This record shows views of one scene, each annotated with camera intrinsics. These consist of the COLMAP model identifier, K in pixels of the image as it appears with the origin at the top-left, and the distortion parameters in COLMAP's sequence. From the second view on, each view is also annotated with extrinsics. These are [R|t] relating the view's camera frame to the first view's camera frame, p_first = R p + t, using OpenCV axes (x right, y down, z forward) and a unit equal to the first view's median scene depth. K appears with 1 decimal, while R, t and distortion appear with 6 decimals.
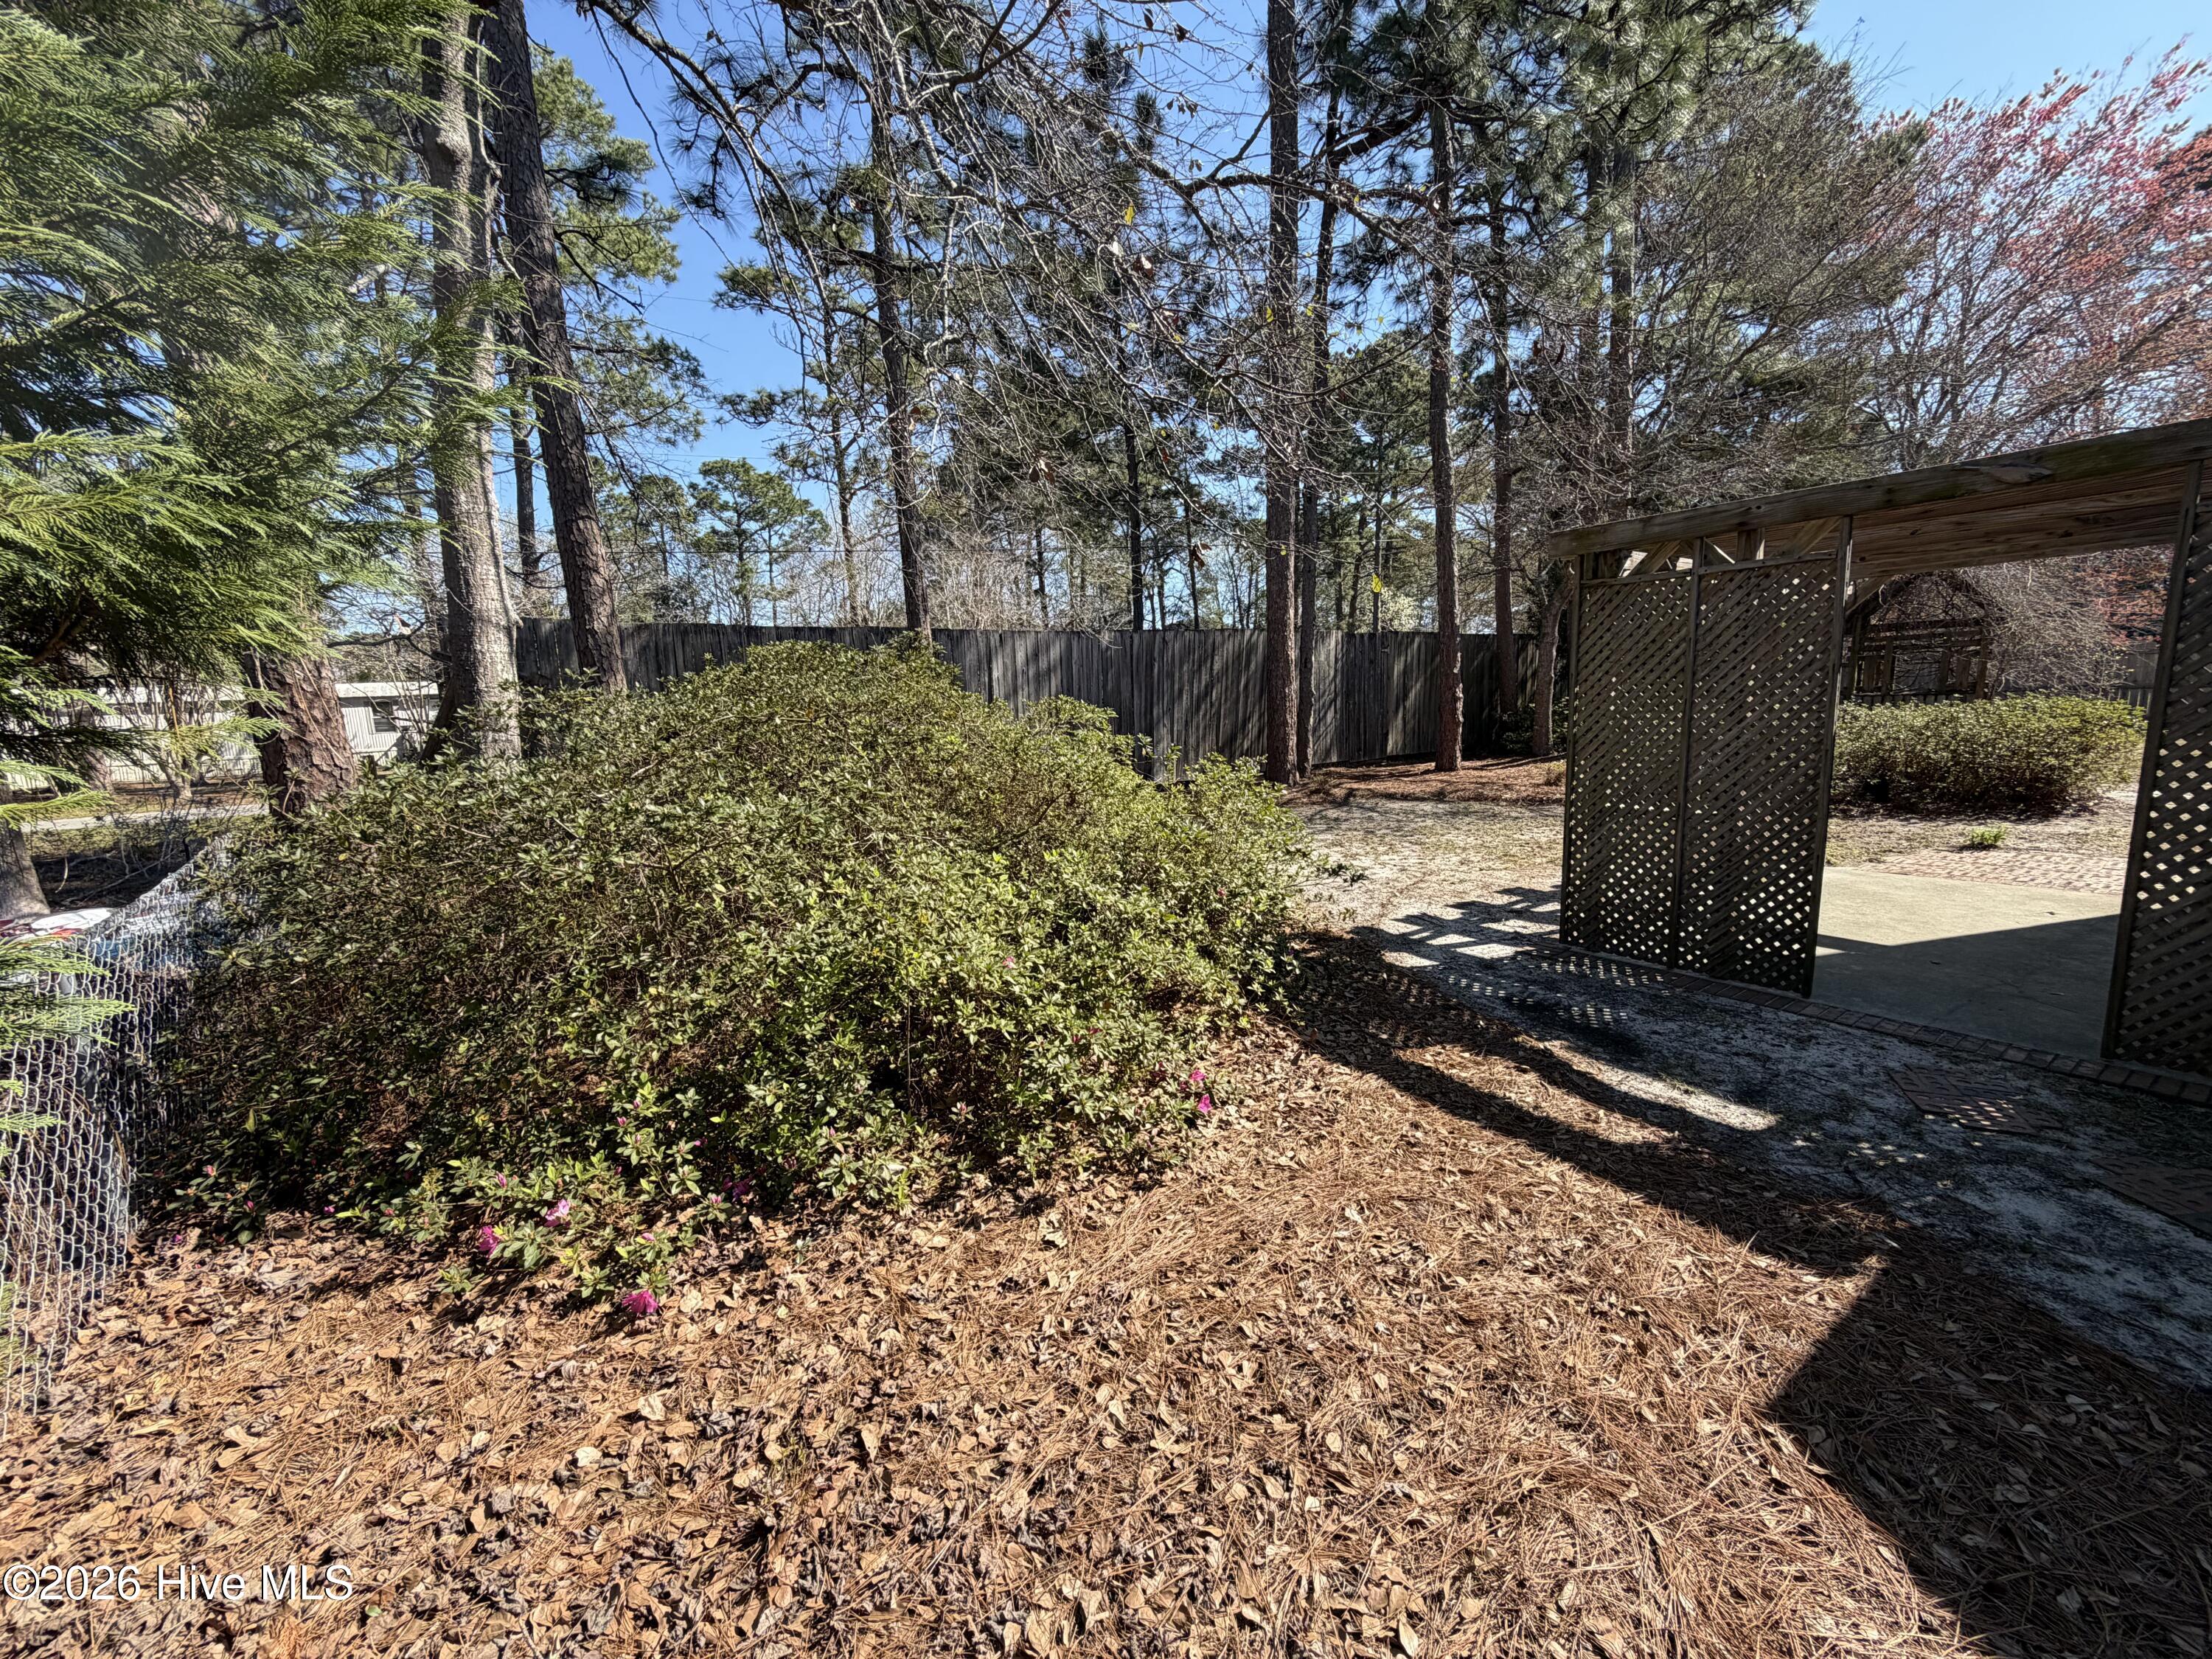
lens RADIAL K [[878.5, 0, 1106.0], [0, 878.5, 829.5], [0, 0, 1]] dist [0.001125, 0.000404]
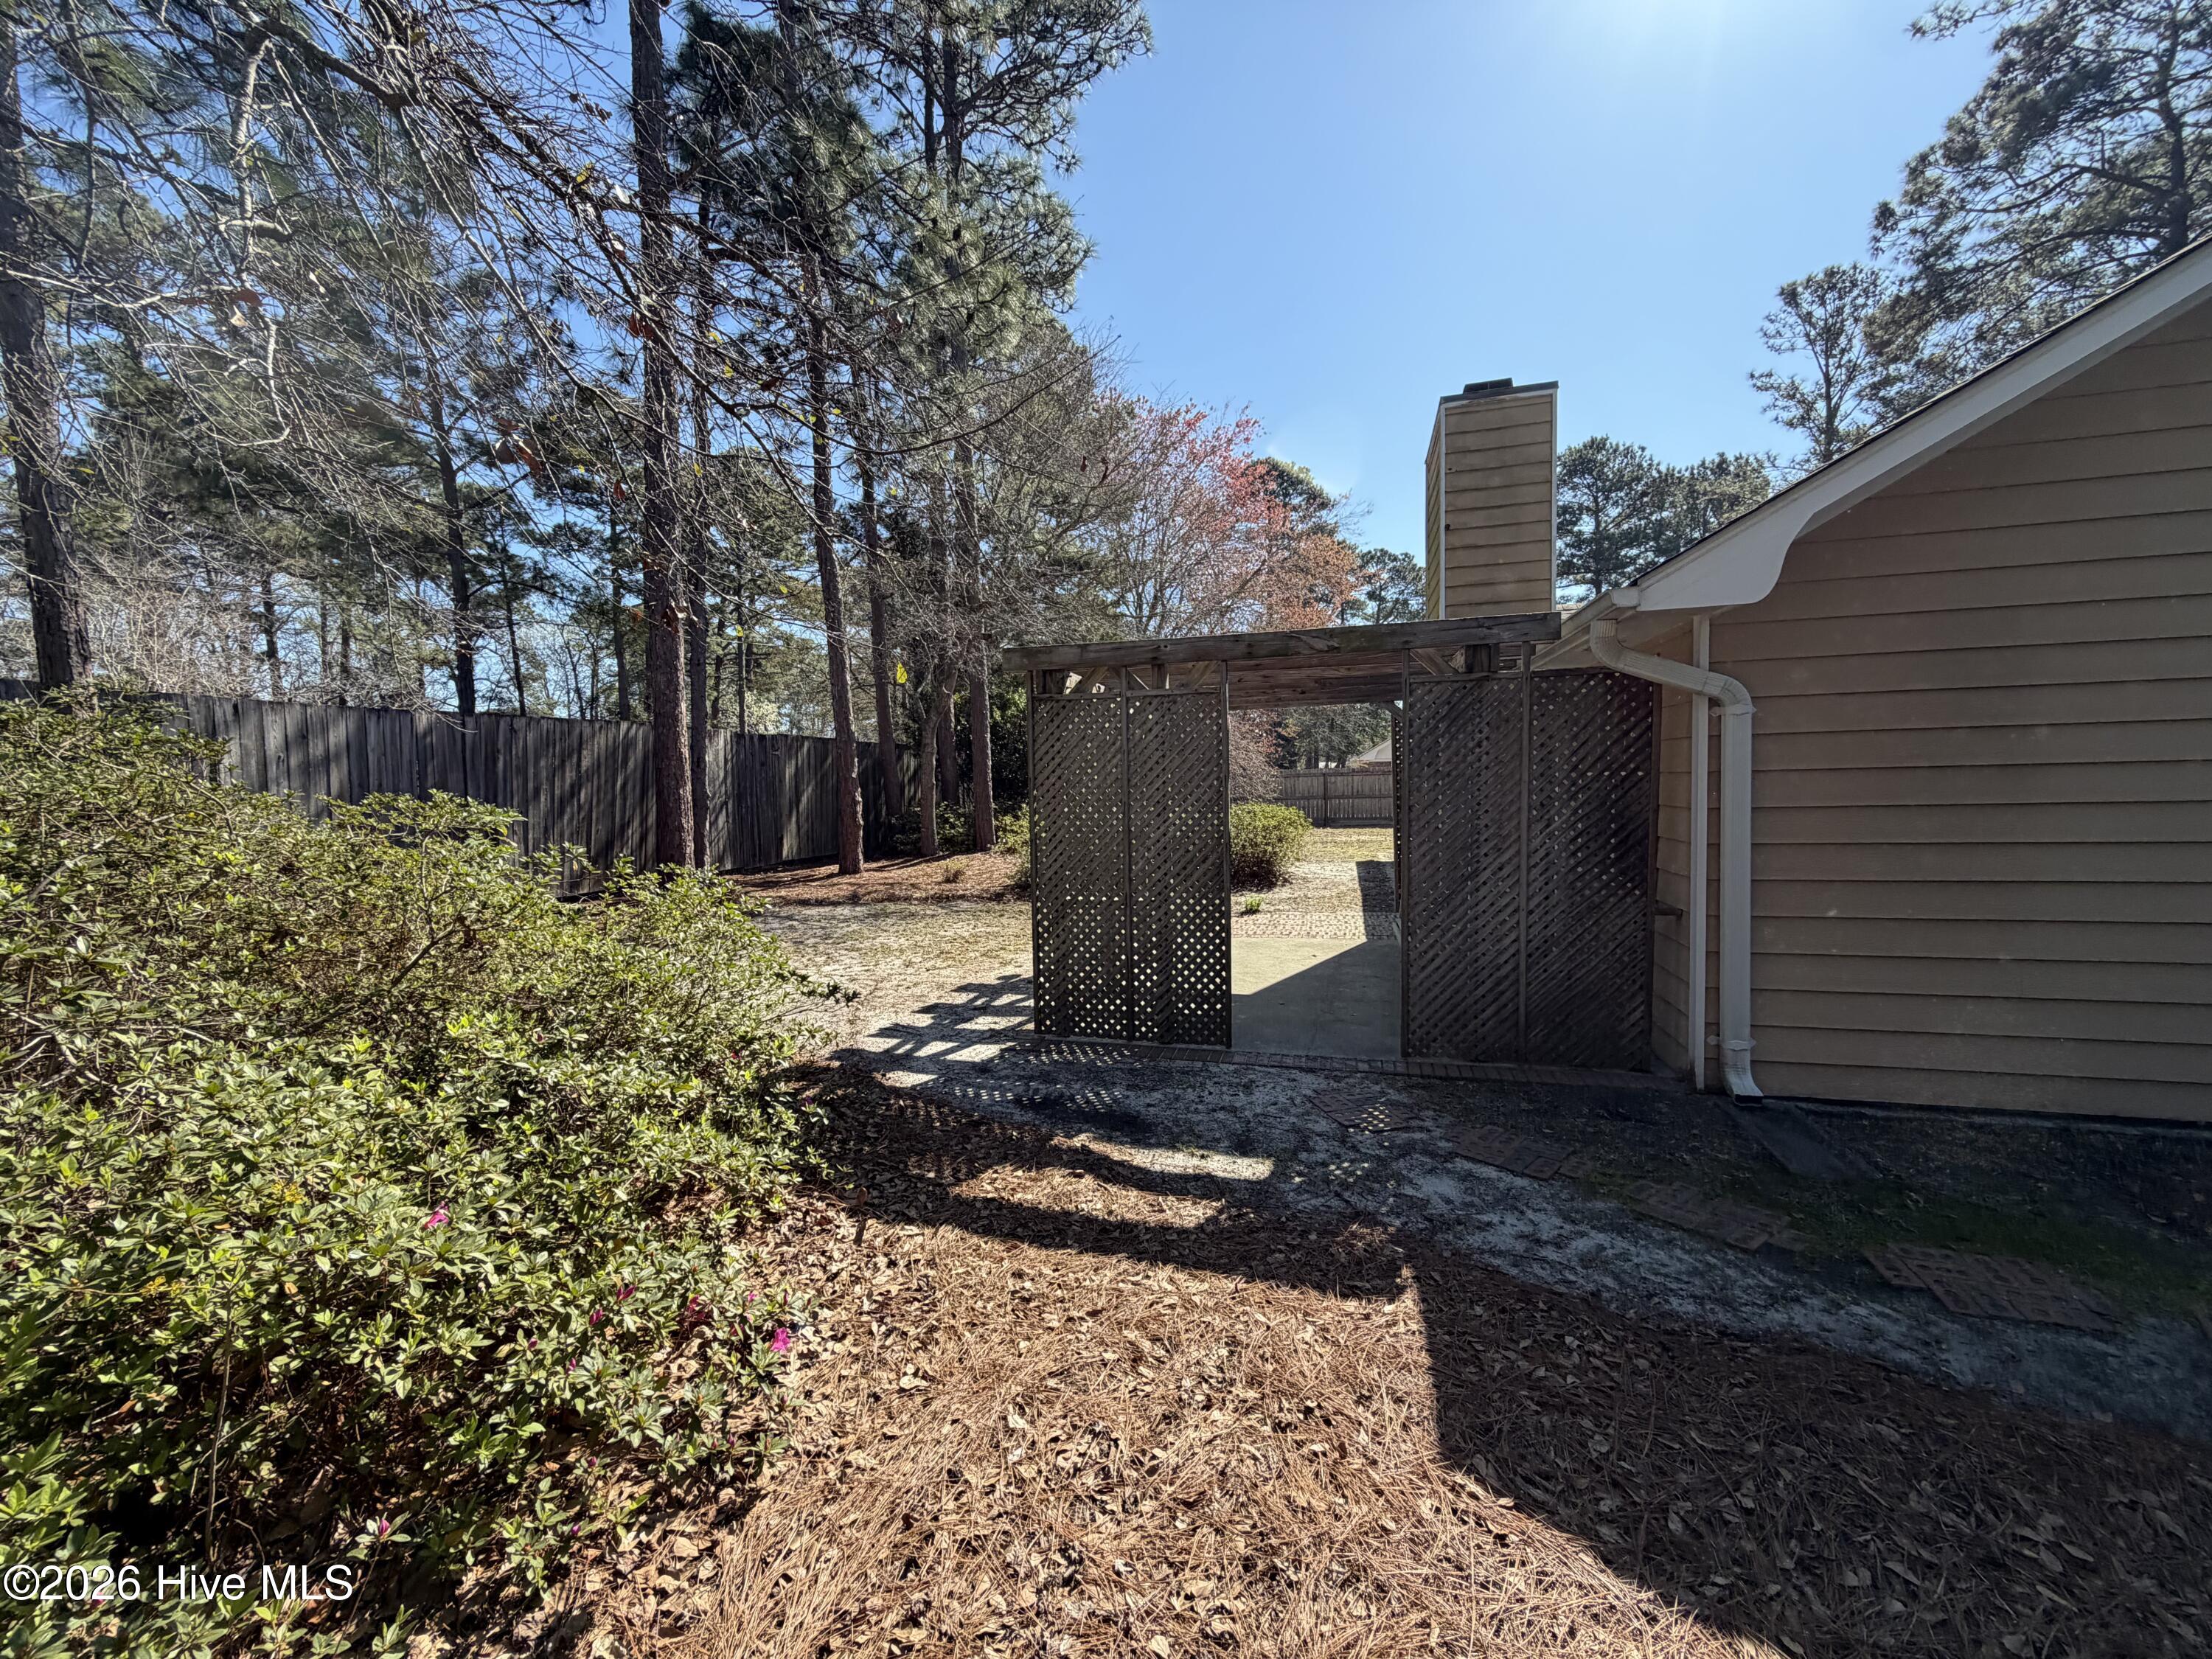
lens RADIAL K [[878.5, 0, 1106.0], [0, 878.5, 829.5], [0, 0, 1]] dist [0.001125, 0.000404]
pose [[0.770996, -0.012075, 0.636725, -0.101261], [0.086751, 0.992492, -0.086224, -0.017917], [-0.630903, 0.121715, 0.766255, 0.153698]]
